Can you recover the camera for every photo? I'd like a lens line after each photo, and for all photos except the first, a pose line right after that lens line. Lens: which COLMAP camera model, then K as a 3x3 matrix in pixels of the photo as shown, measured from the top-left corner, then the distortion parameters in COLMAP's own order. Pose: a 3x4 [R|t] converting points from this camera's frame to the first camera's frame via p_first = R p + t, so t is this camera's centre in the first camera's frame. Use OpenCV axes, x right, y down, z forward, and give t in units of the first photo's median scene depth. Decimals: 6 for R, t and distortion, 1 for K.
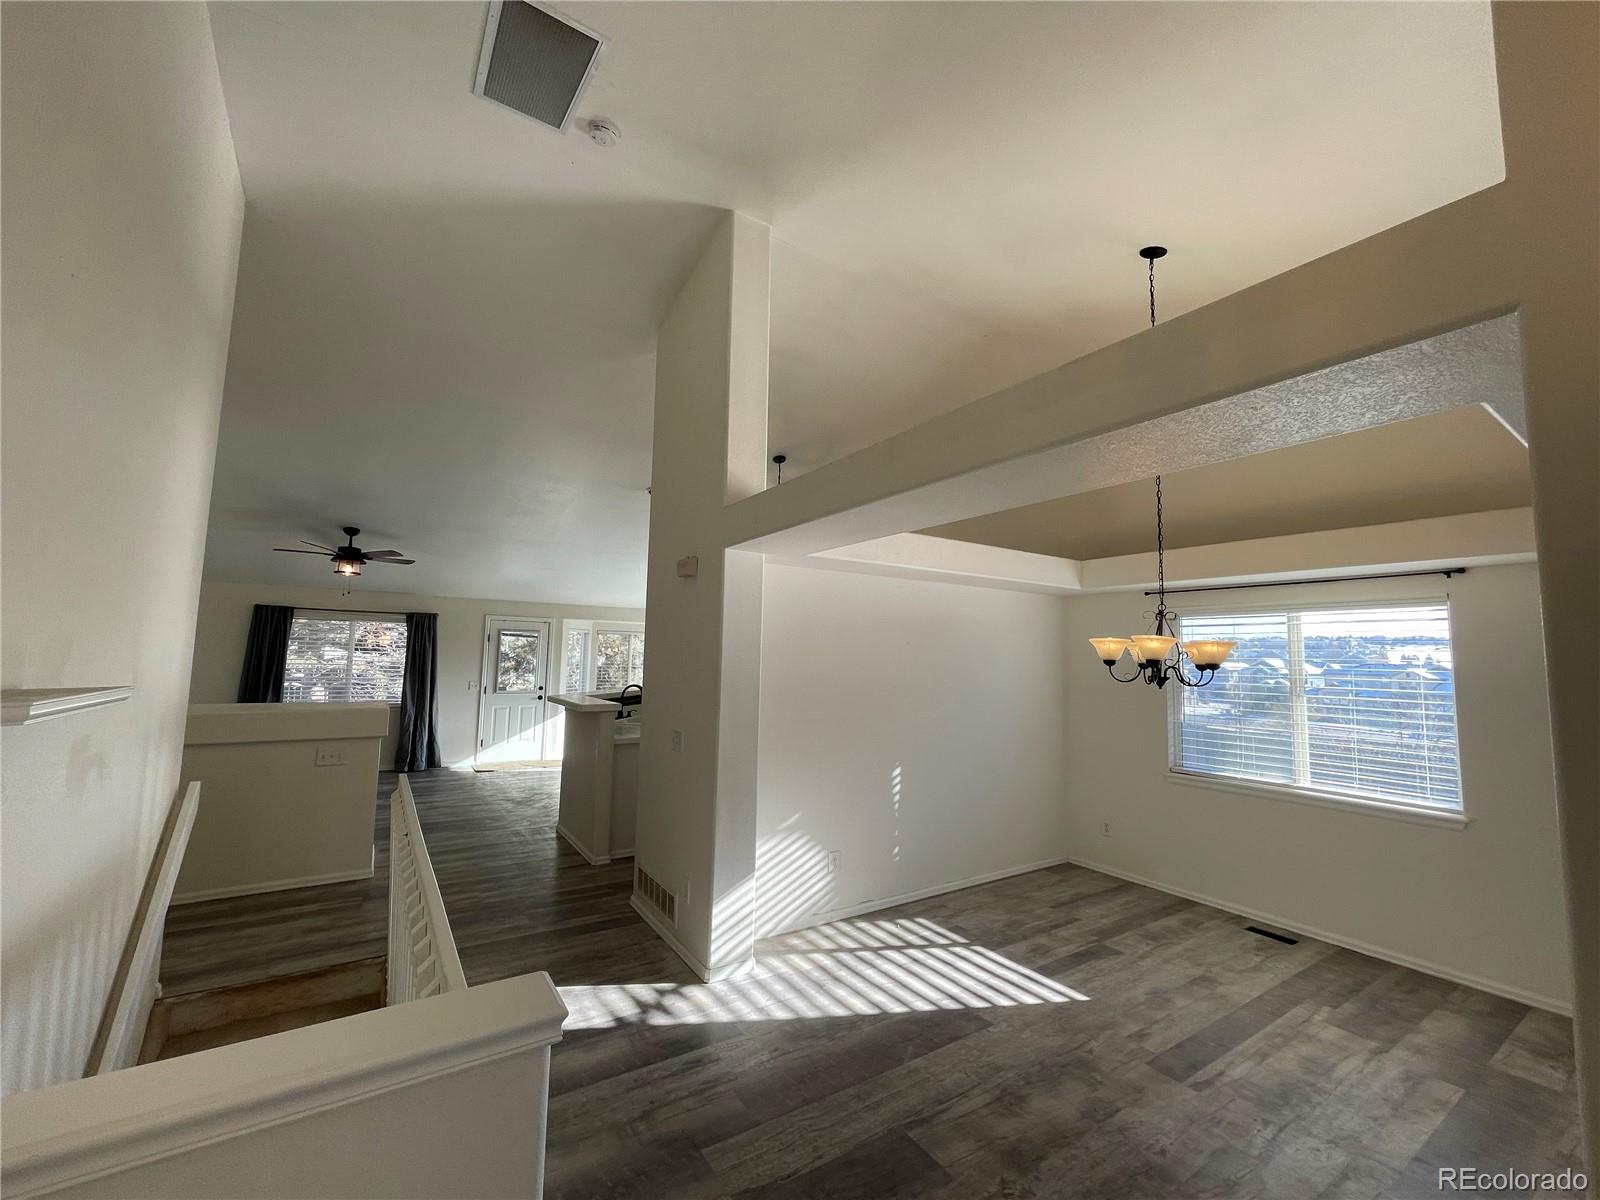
lens RADIAL K [[642.4, 0, 792.5], [0, 642.4, 602.7], [0, 0, 1]] dist [-0.000595, 0.000894]
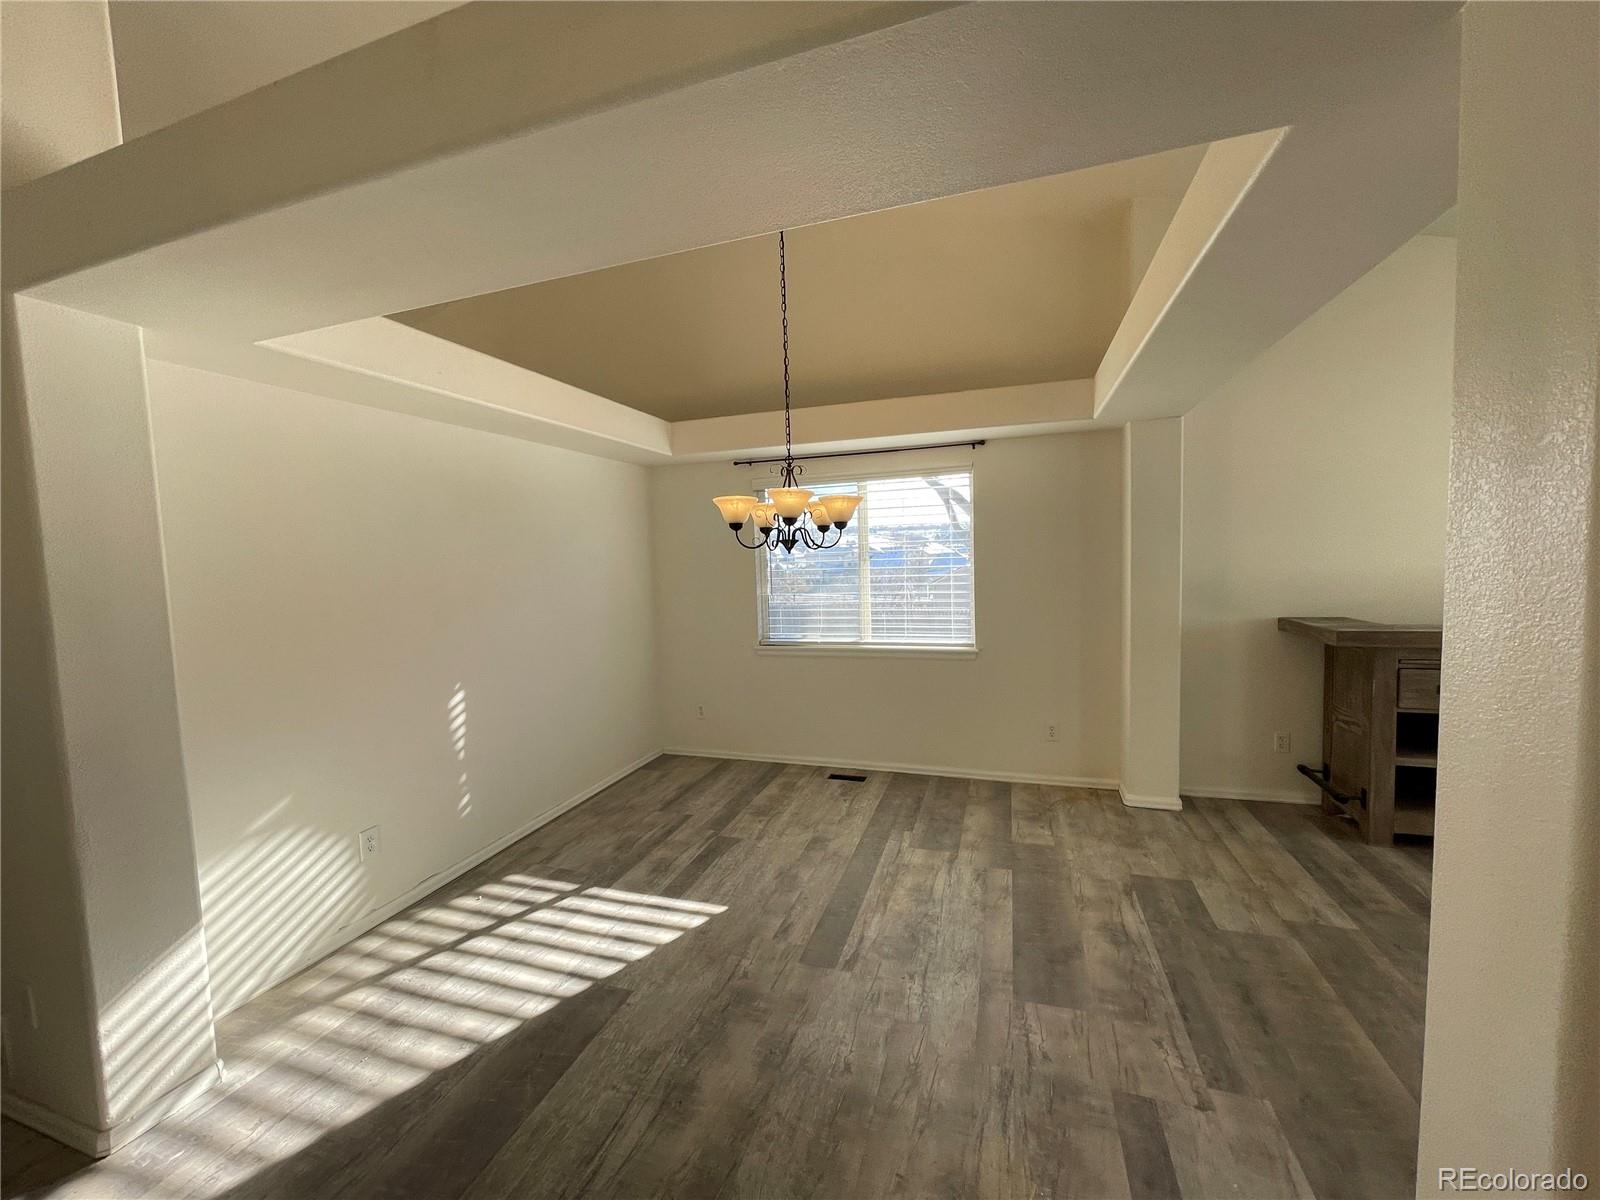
lens RADIAL K [[645.3, 0, 789.1], [0, 645.3, 604.1], [0, 0, 1]] dist [0.000541, 0.000782]
pose [[0.783933, -0.095226, 0.613500, 0.021989], [-0.003599, 0.987453, 0.157870, 0.058442], [-0.620836, -0.125968, 0.773754, 0.285359]]
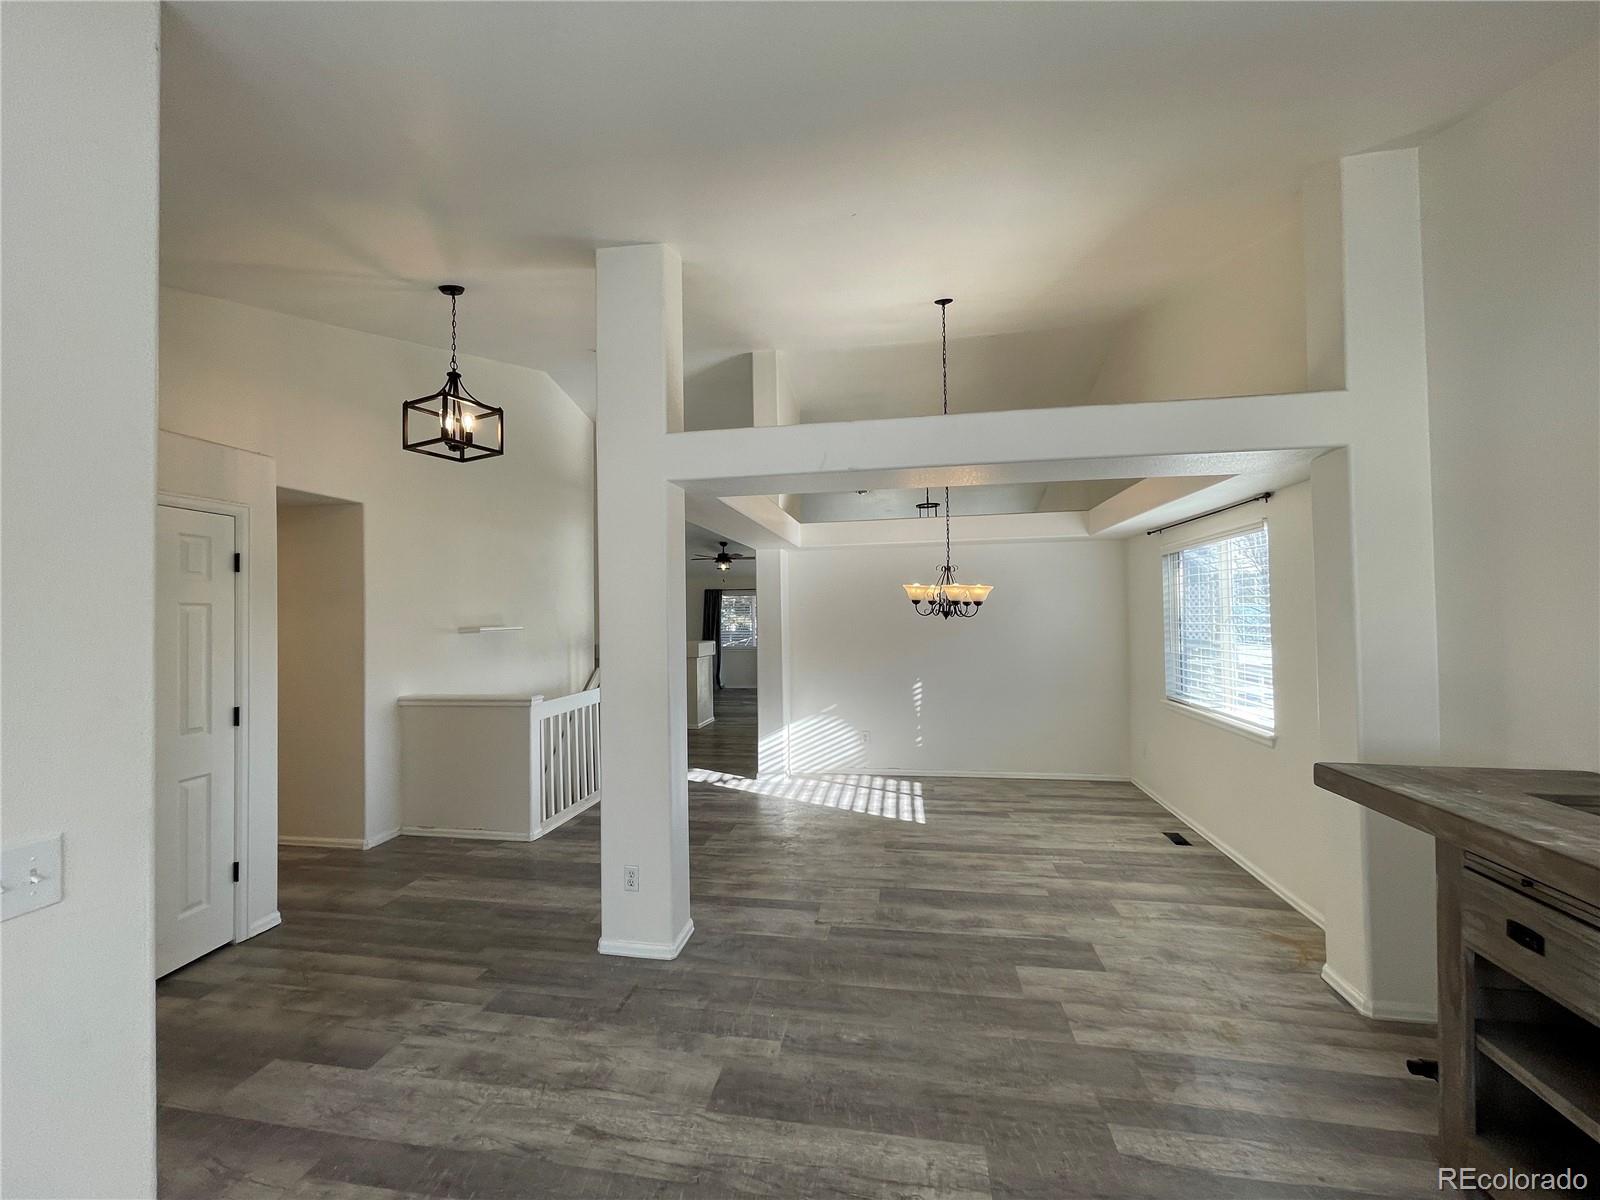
lens RADIAL K [[643.4, 0, 792.4], [0, 643.4, 599.6], [0, 0, 1]] dist [-0.002742, -0.000050]
pose [[0.724688, -0.050529, -0.687222, 1.205416], [0.092240, 0.995446, 0.024077, 0.023656], [0.682875, -0.080838, 0.726049, -0.253270]]
